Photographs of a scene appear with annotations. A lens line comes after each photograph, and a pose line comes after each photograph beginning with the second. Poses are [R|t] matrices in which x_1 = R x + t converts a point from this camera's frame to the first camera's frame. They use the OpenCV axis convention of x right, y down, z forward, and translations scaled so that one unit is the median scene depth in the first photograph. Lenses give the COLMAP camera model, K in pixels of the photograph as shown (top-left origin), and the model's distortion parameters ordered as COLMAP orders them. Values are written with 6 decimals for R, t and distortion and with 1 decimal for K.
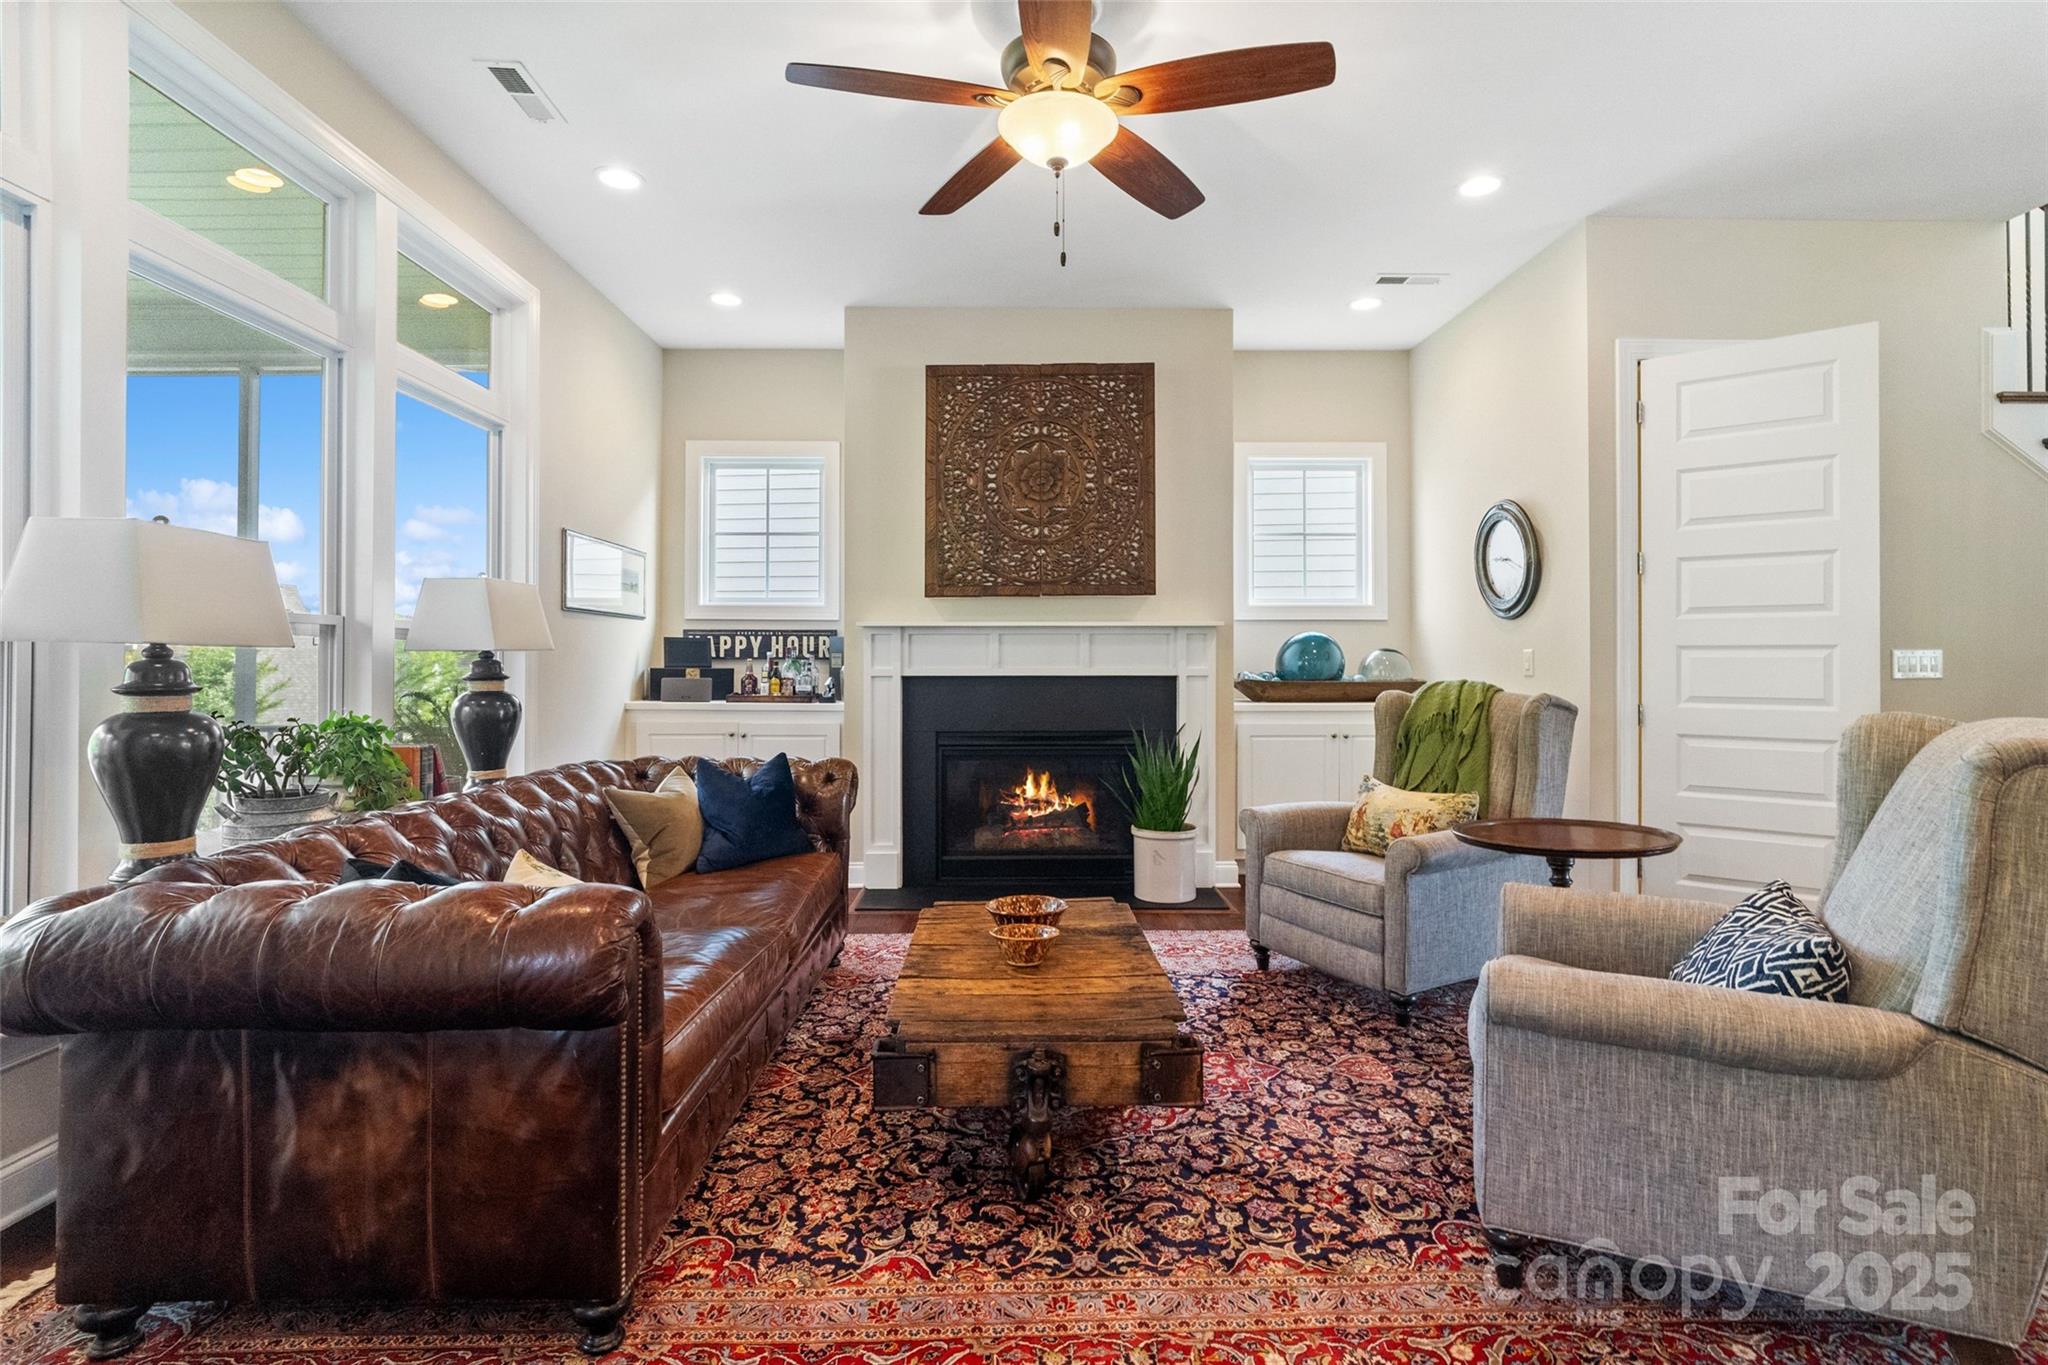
lens RADIAL K [[975.6, 0, 1022.8], [0, 975.6, 656.8], [0, 0, 1]] dist [-0.016888, 0.010400]
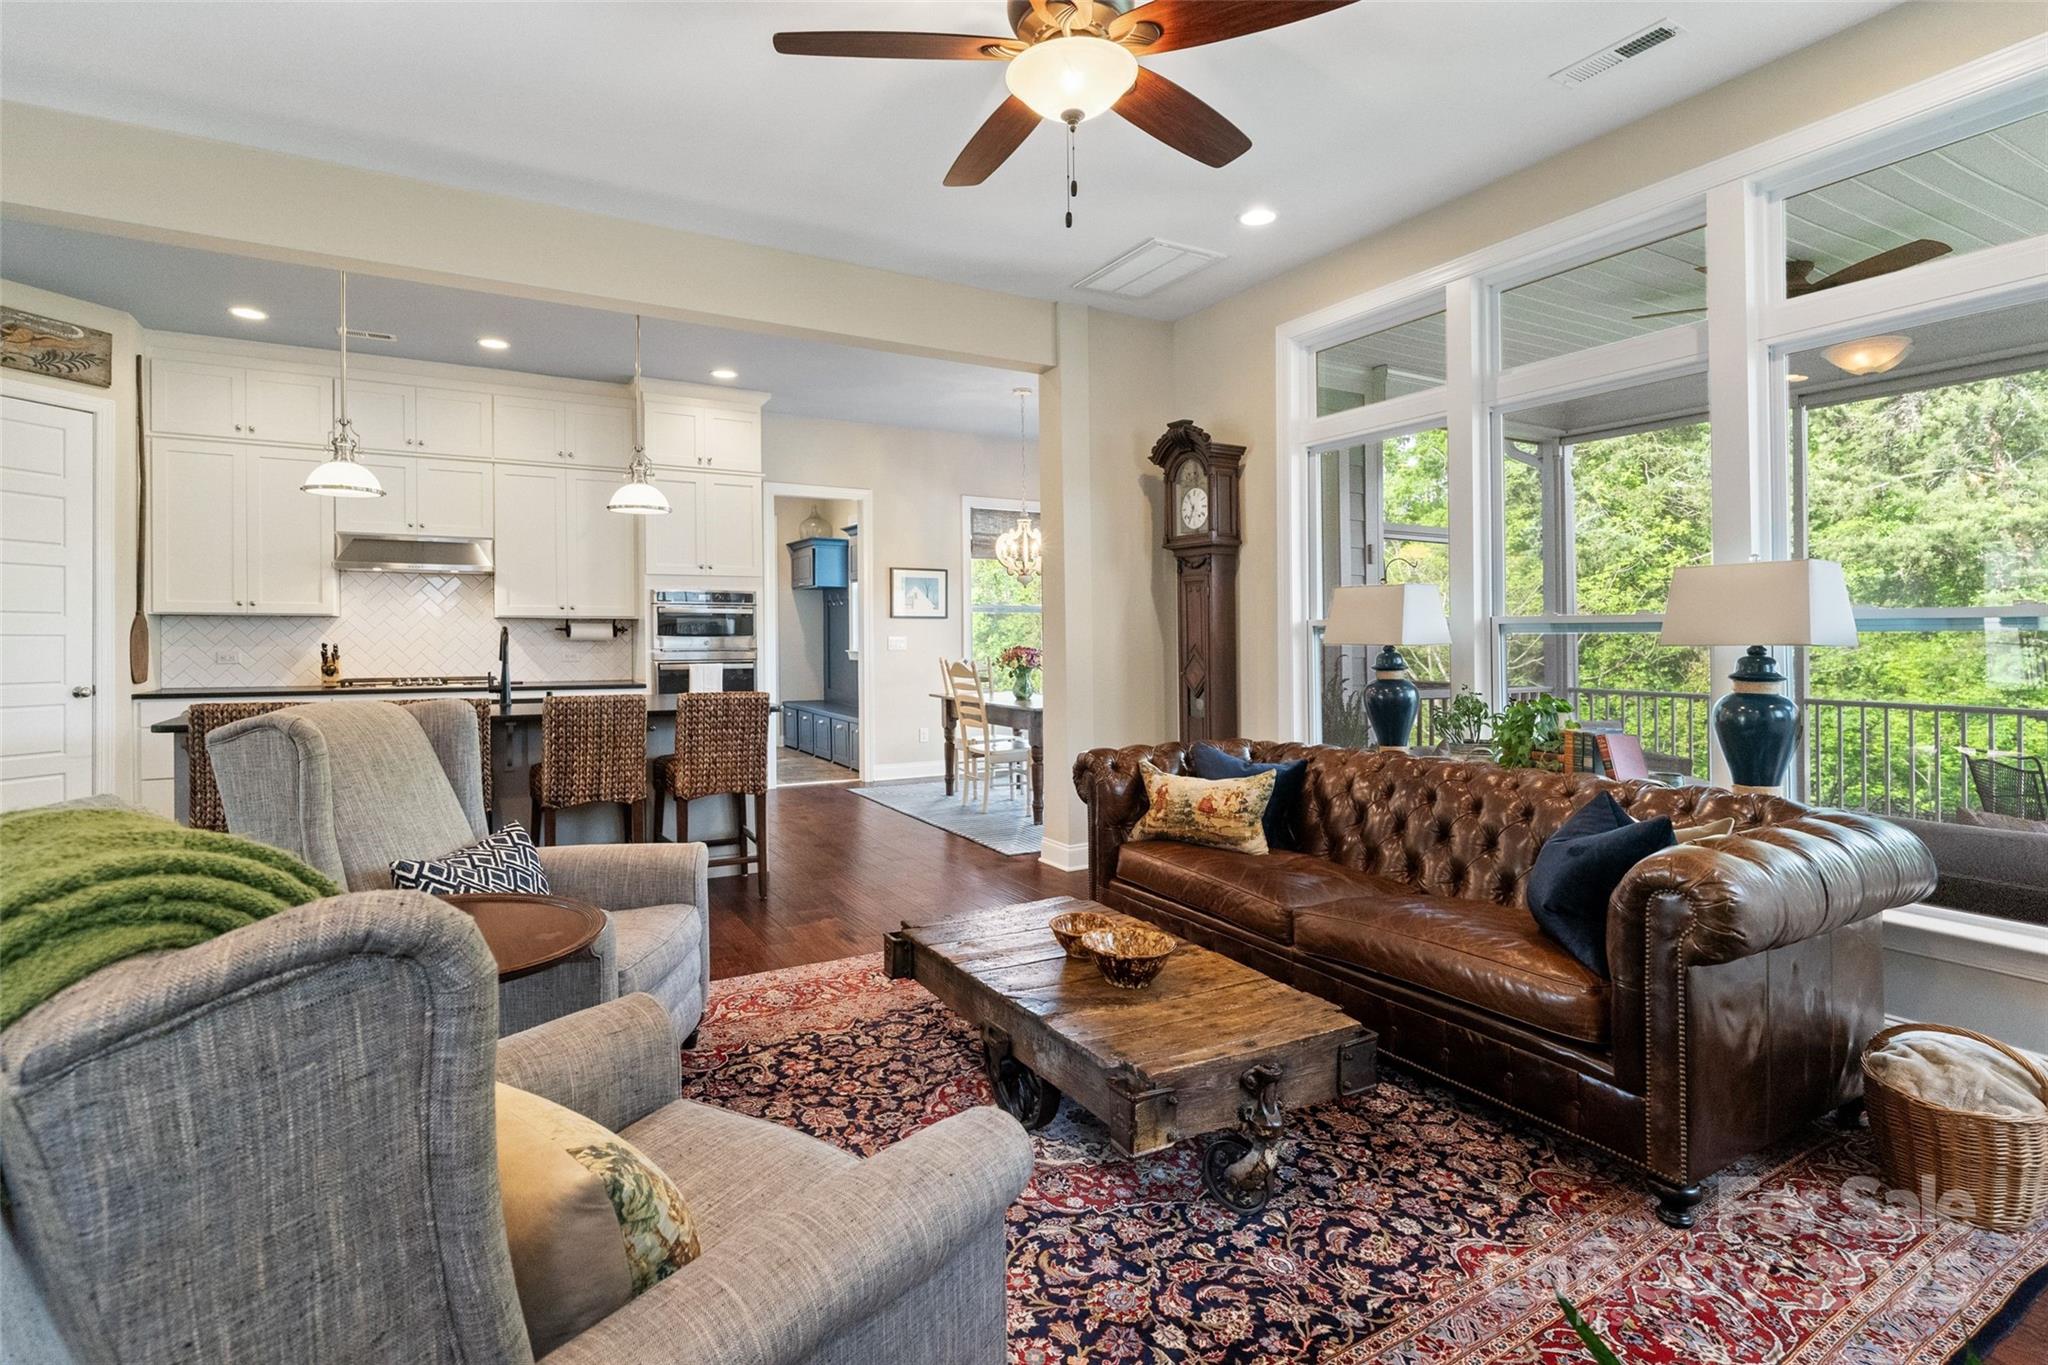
lens RADIAL K [[975.6, 0, 1022.8], [0, 975.6, 656.8], [0, 0, 1]] dist [-0.016888, 0.010400]
pose [[-0.871143, 0.006895, -0.490980, 0.546810], [0.002215, 0.999946, 0.010112, -0.011103], [0.491024, 0.007722, -0.871112, 1.810161]]
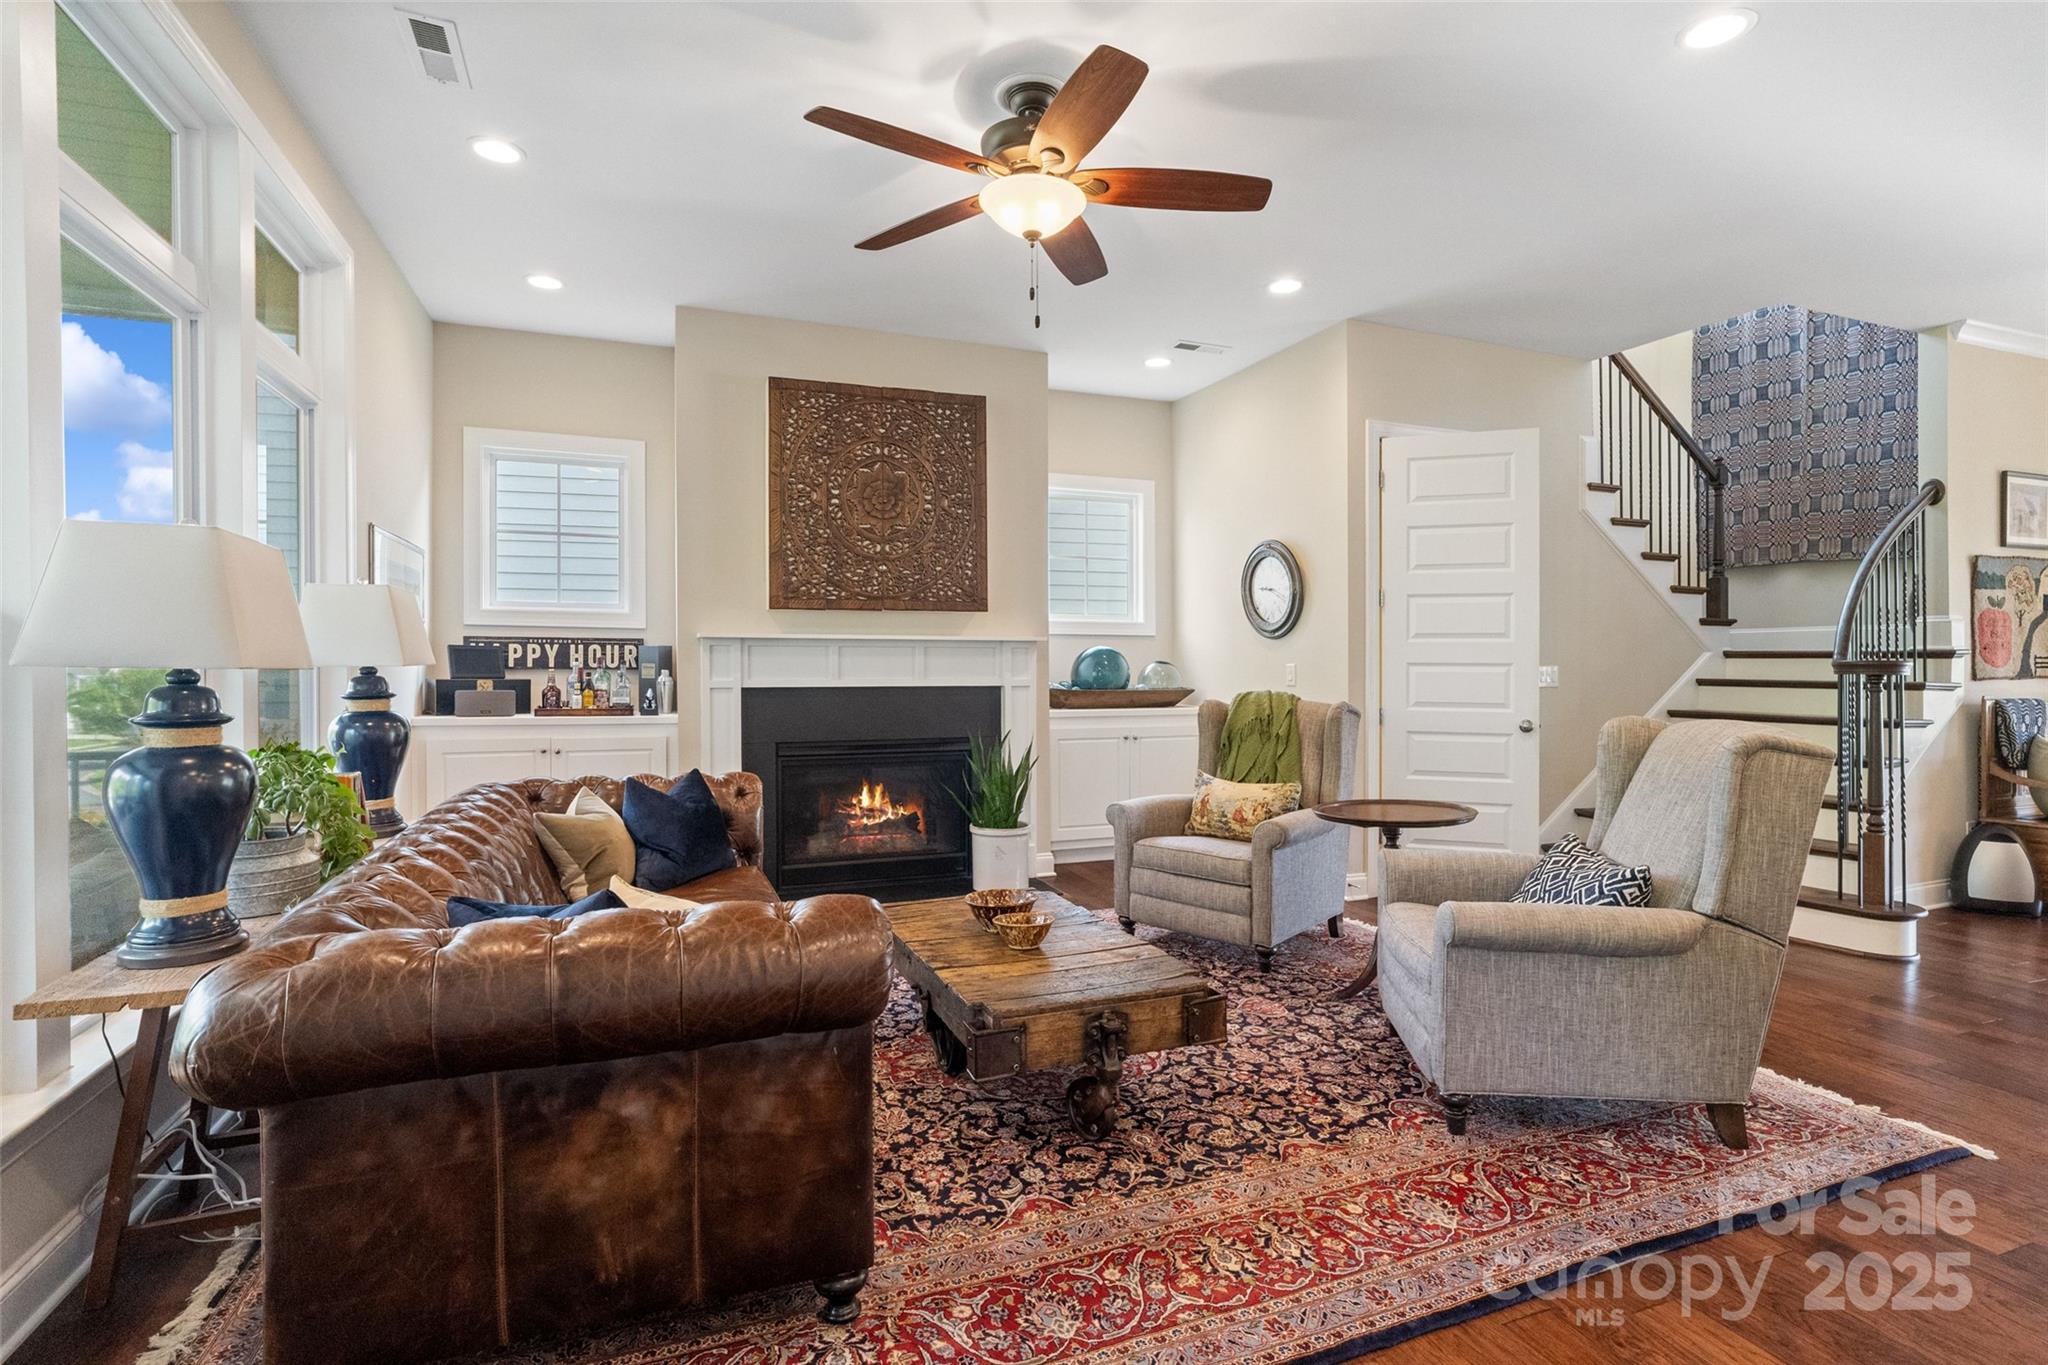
lens RADIAL K [[973.3, 0, 1019.9], [0, 973.3, 672.2], [0, 0, 1]] dist [-0.008105, 0.000368]
pose [[0.937892, 0.000432, 0.346926, -0.384880], [-0.005046, 0.999910, 0.012394, -0.018517], [-0.346890, -0.013375, 0.937810, -0.053515]]
